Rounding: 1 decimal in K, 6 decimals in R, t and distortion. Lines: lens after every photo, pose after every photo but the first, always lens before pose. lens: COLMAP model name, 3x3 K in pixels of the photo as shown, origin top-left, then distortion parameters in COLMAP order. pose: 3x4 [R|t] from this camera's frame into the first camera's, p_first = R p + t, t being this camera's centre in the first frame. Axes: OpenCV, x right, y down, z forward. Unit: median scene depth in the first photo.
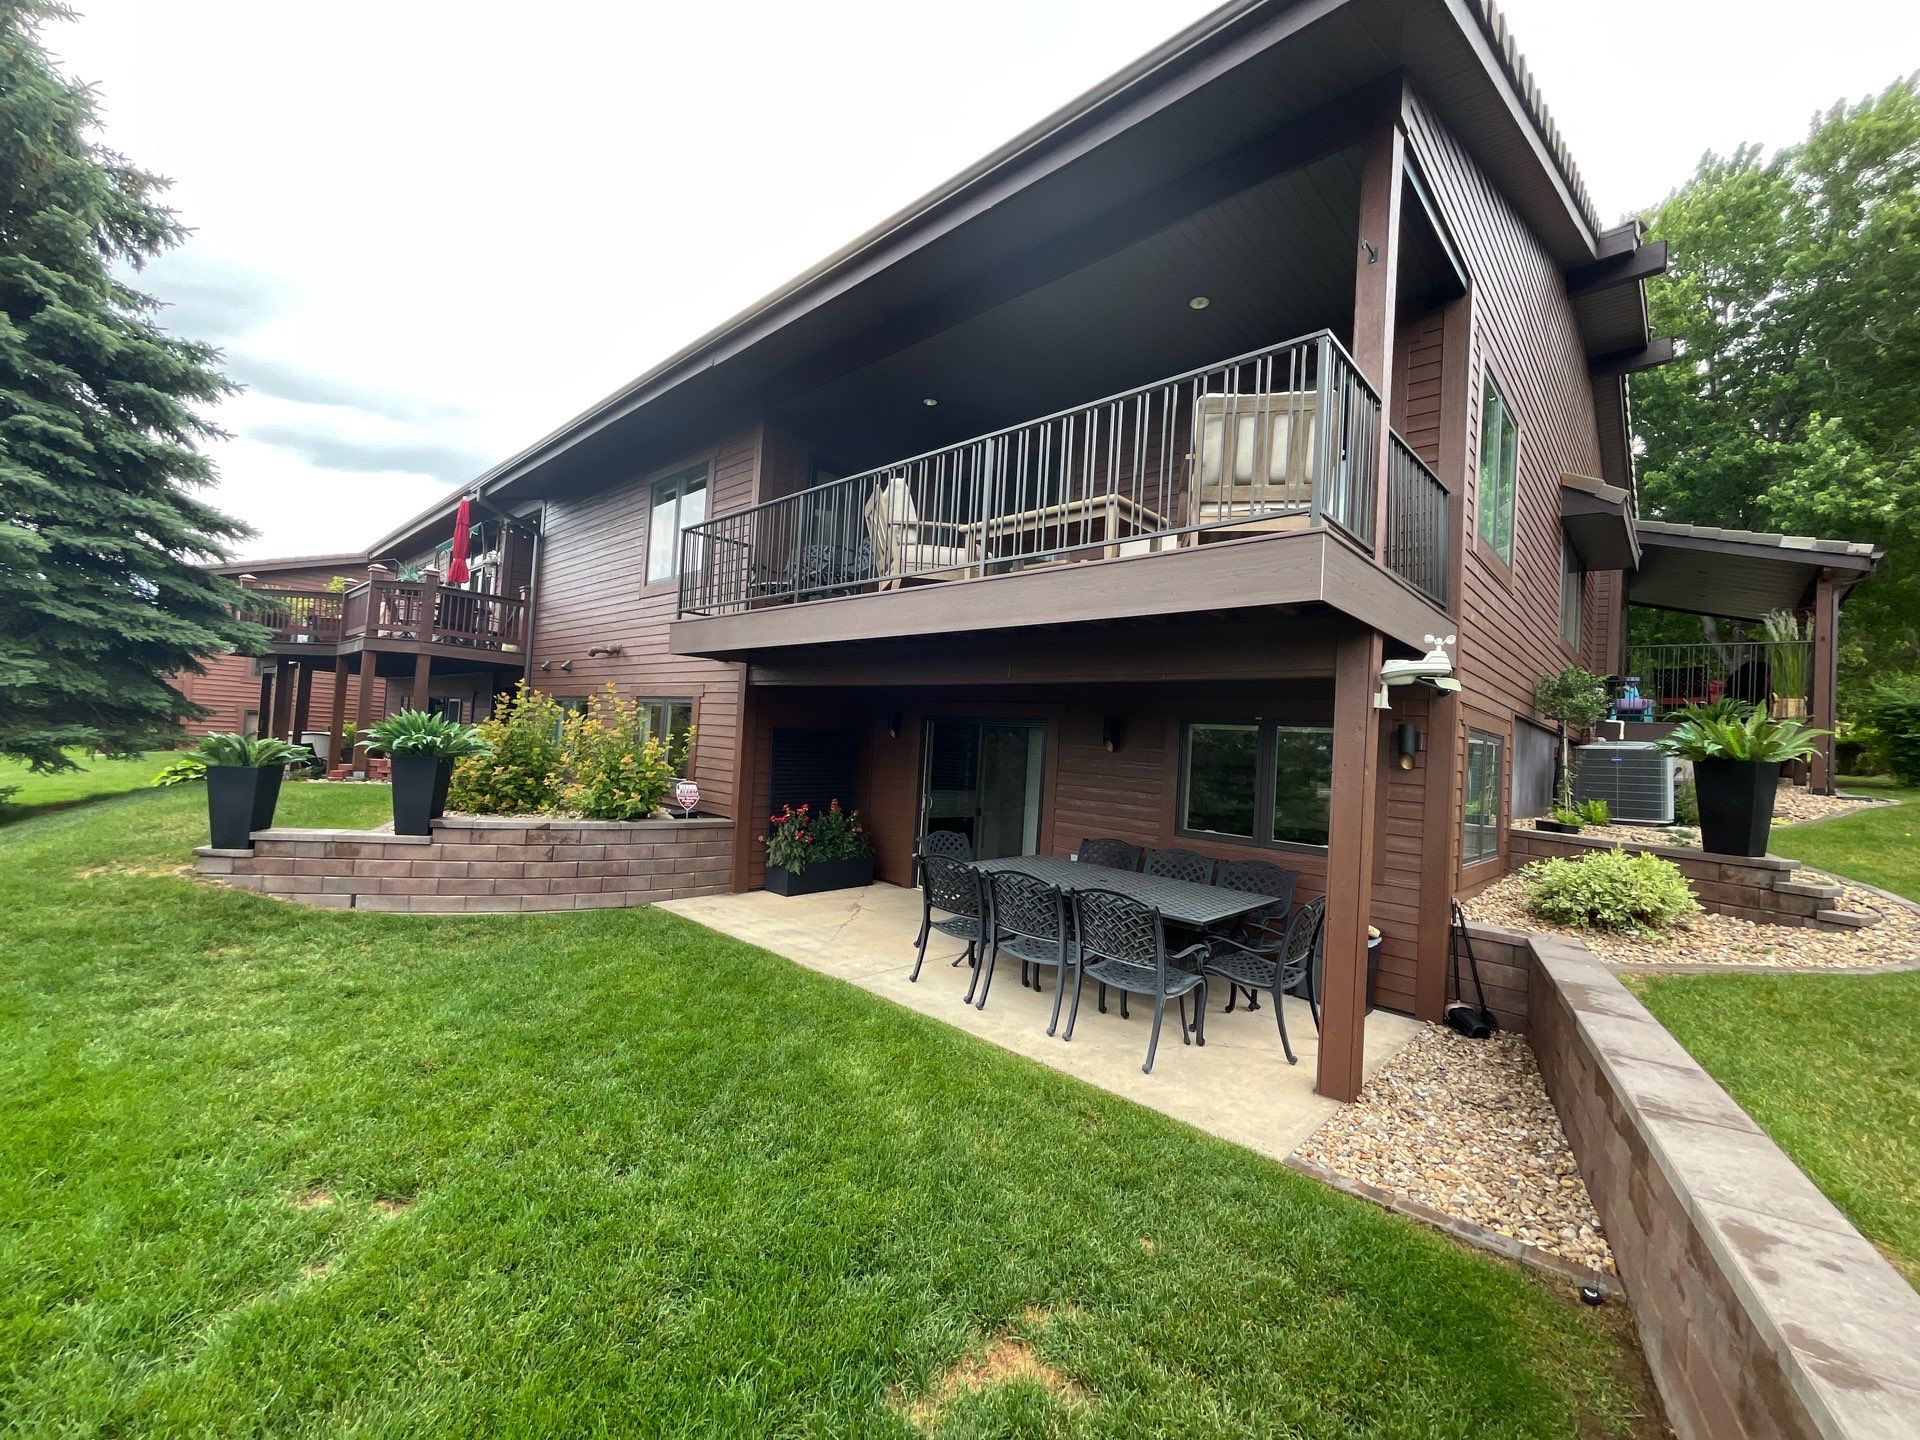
lens RADIAL K [[772.7, 0, 953.5], [0, 772.7, 716.8], [0, 0, 1]] dist [-0.001688, -0.001014]
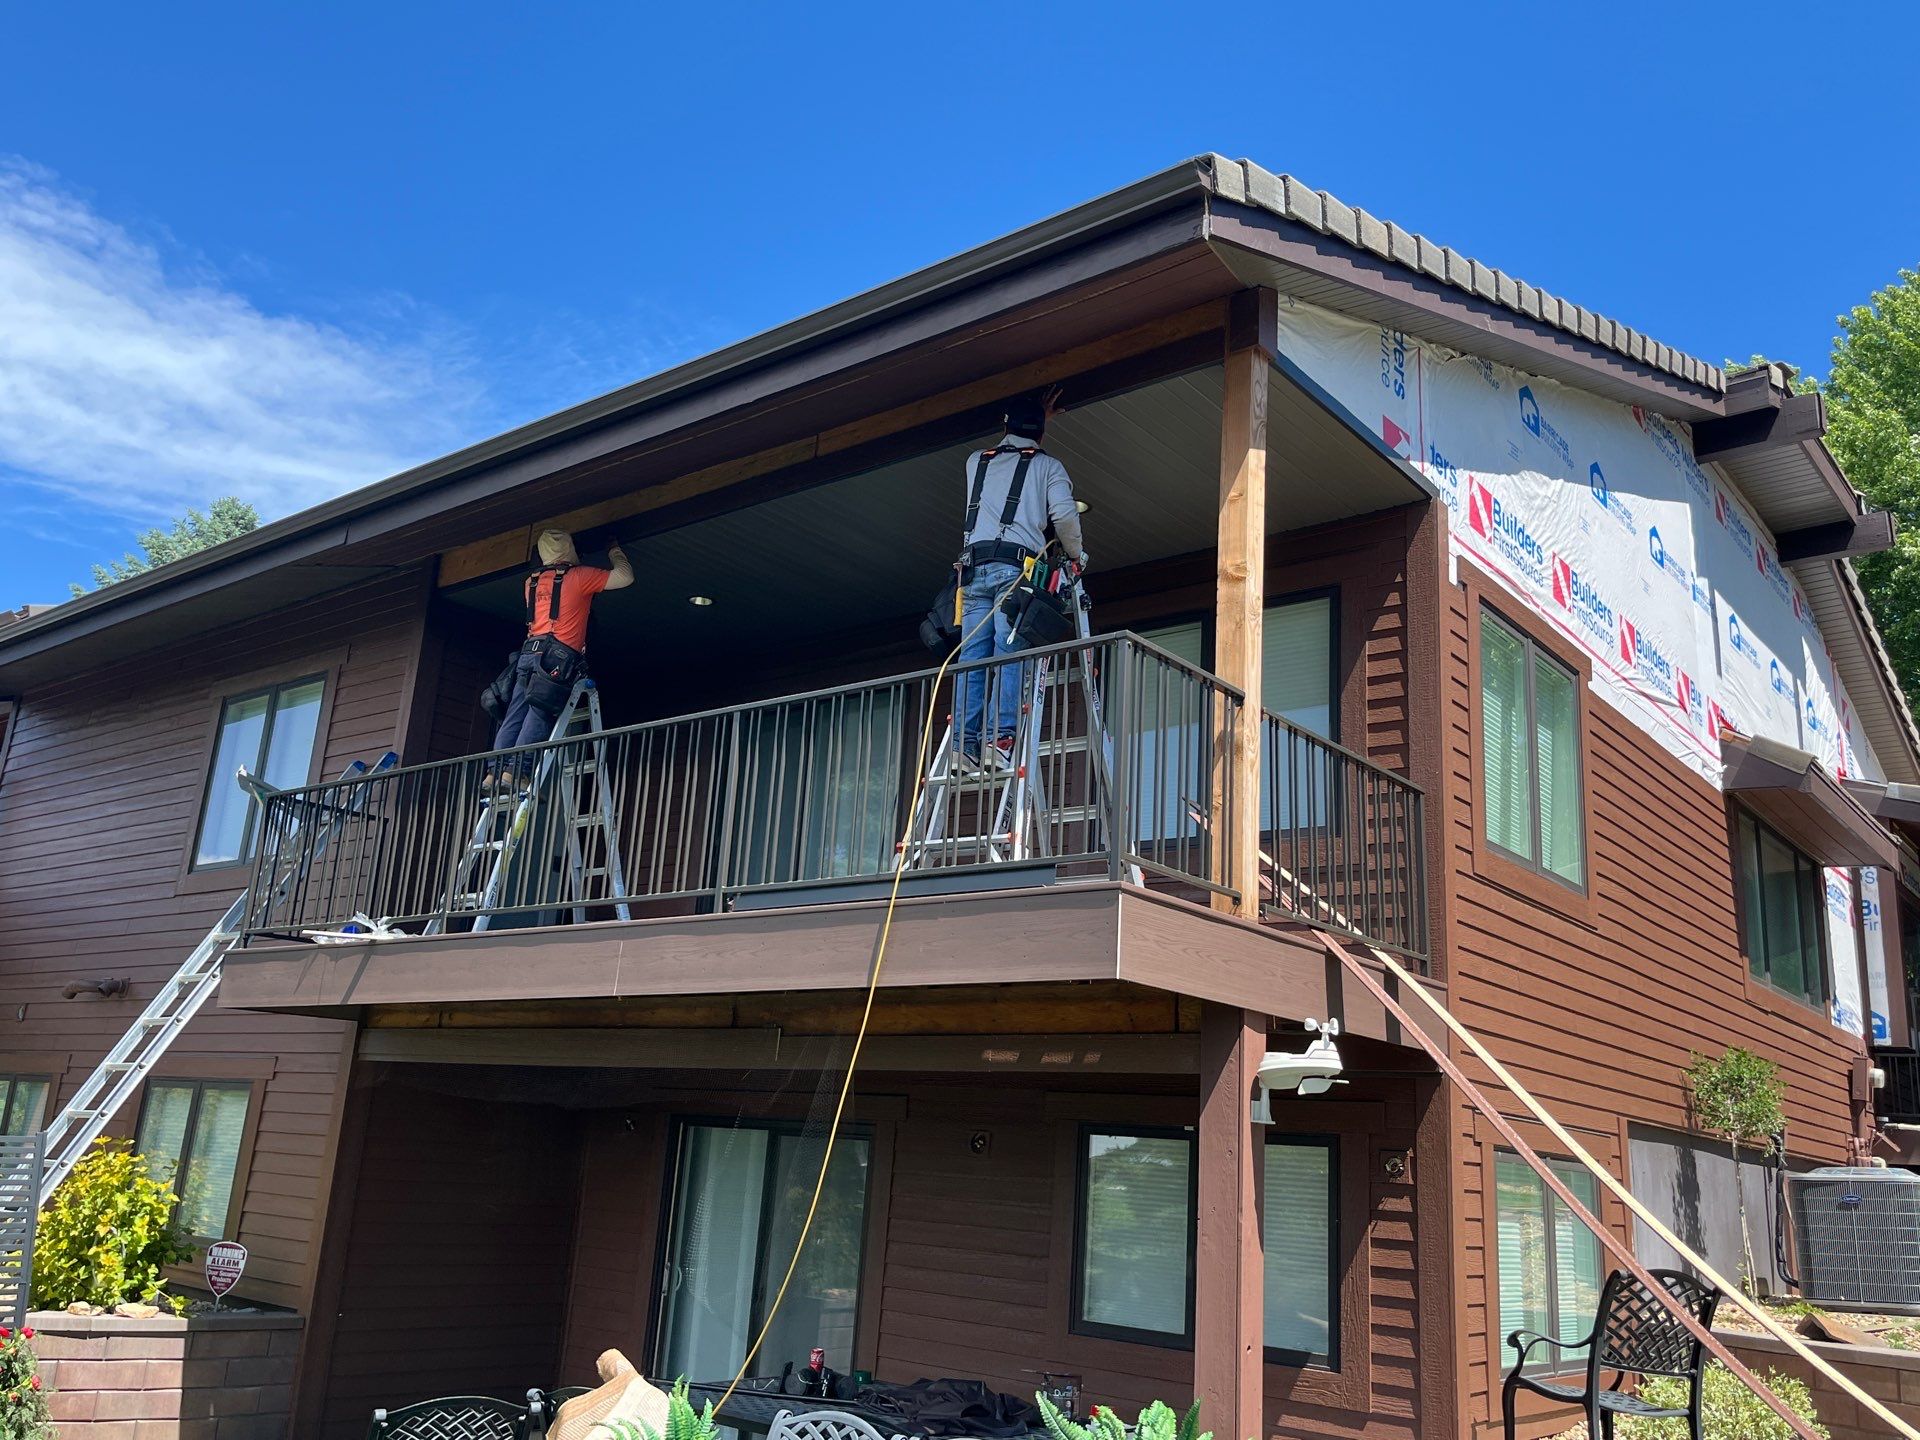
lens RADIAL K [[1564.8, 0, 960.0], [0, 1564.8, 720.0], [0, 0, 1]] dist [0.041038, 0.001728]
pose [[0.996817, 0.022907, 0.076363, 0.071879], [-0.004436, 0.972283, -0.233763, -0.014143], [-0.079601, 0.232680, 0.969290, -0.192631]]
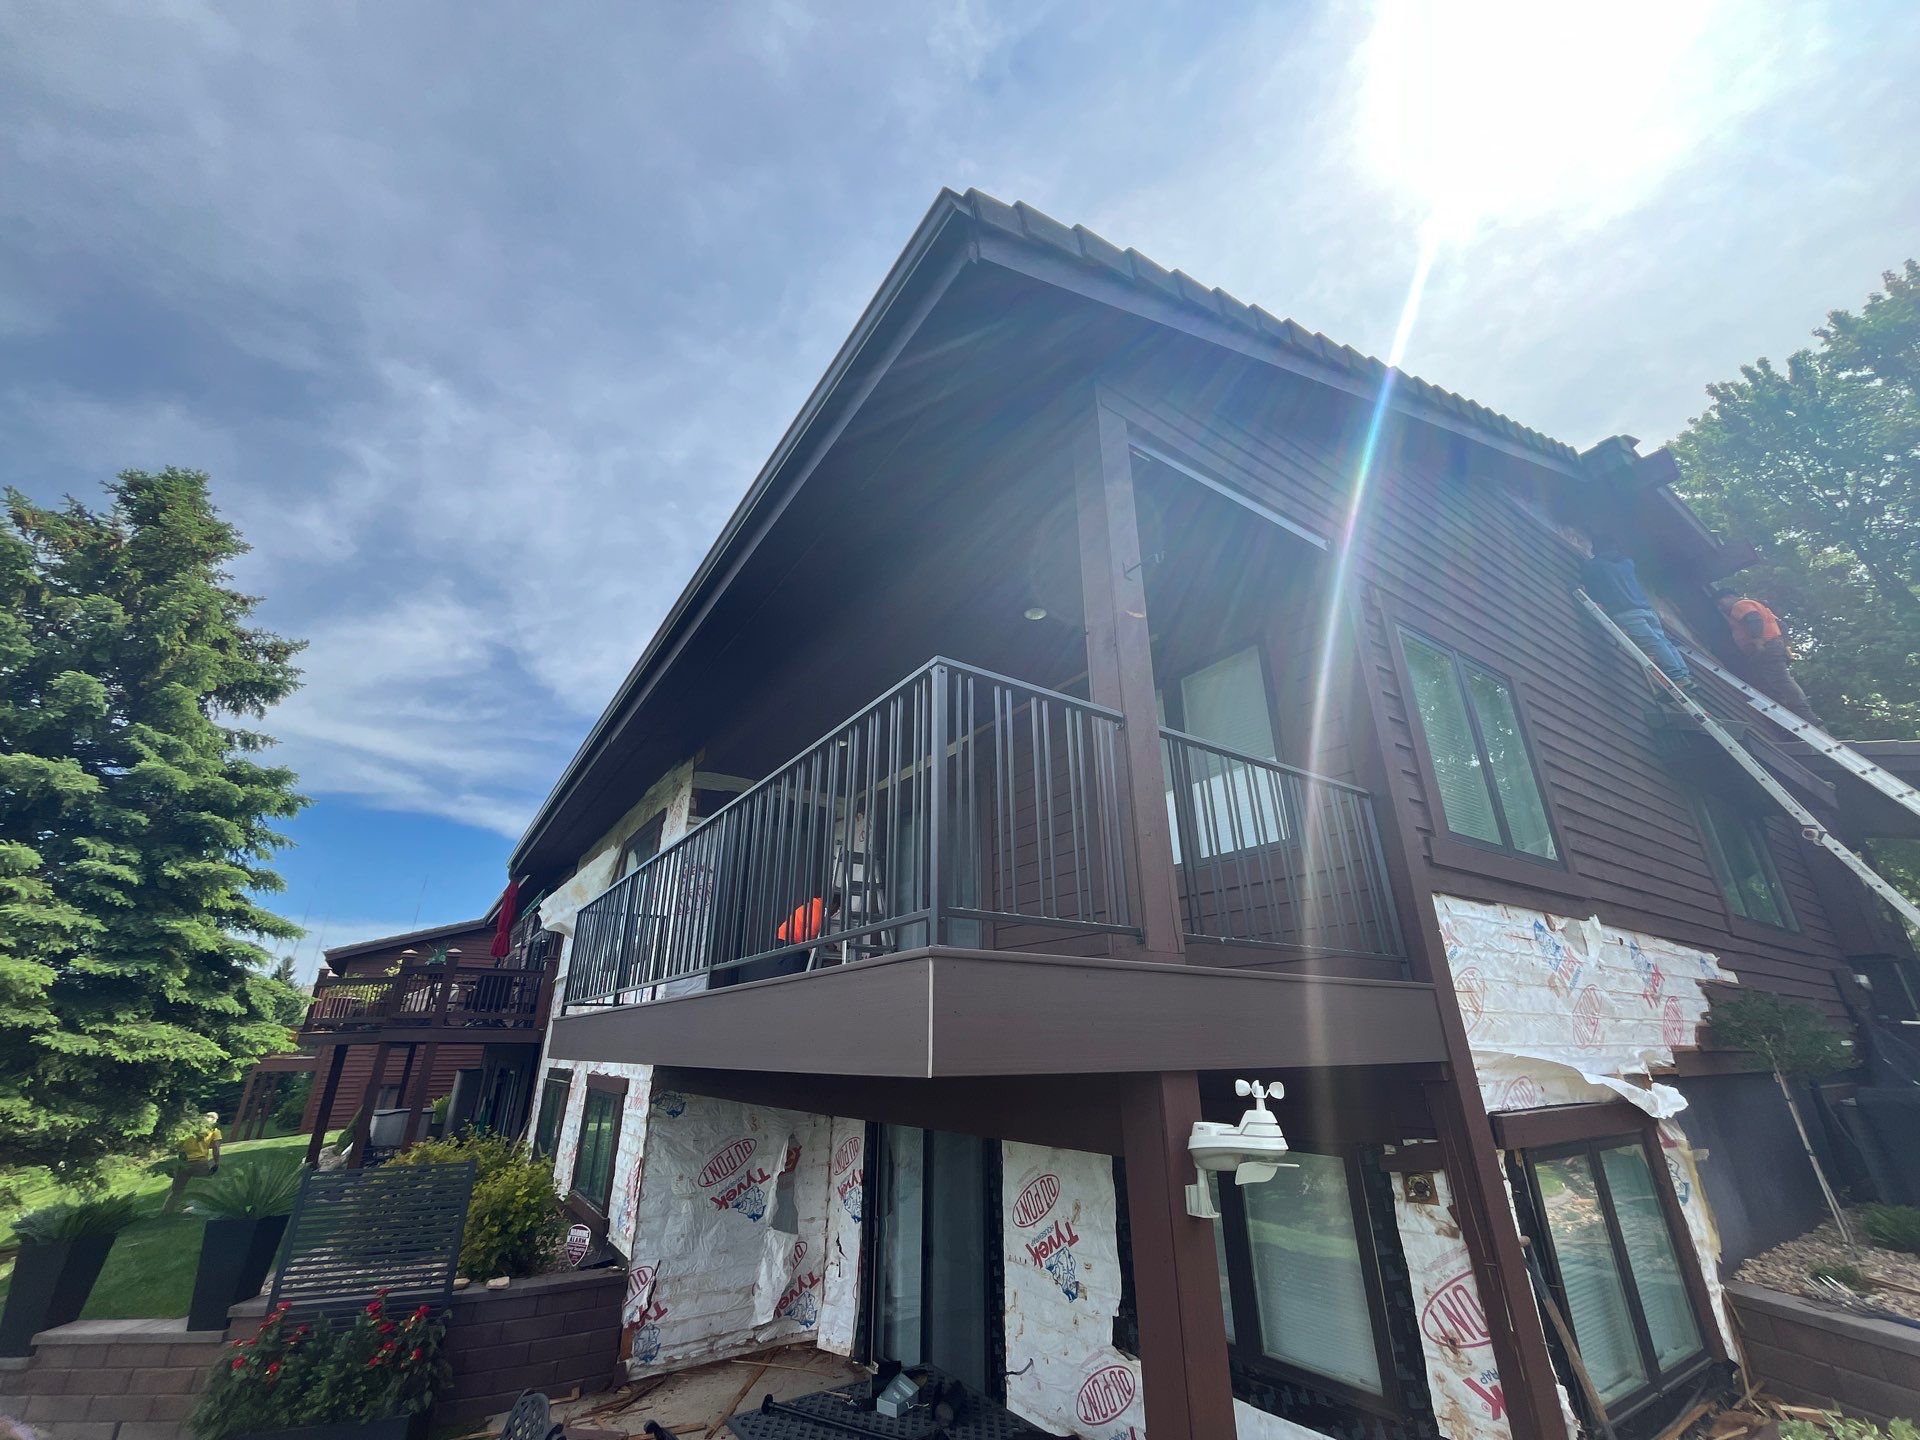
lens RADIAL K [[776.6, 0, 955.6], [0, 776.6, 723.3], [0, 0, 1]] dist [-0.000423, -0.000013]
pose [[0.975828, -0.138985, -0.168648, 0.228013], [0.069653, 0.929263, -0.362792, -0.067601], [0.207142, 0.342276, 0.916482, 0.134241]]
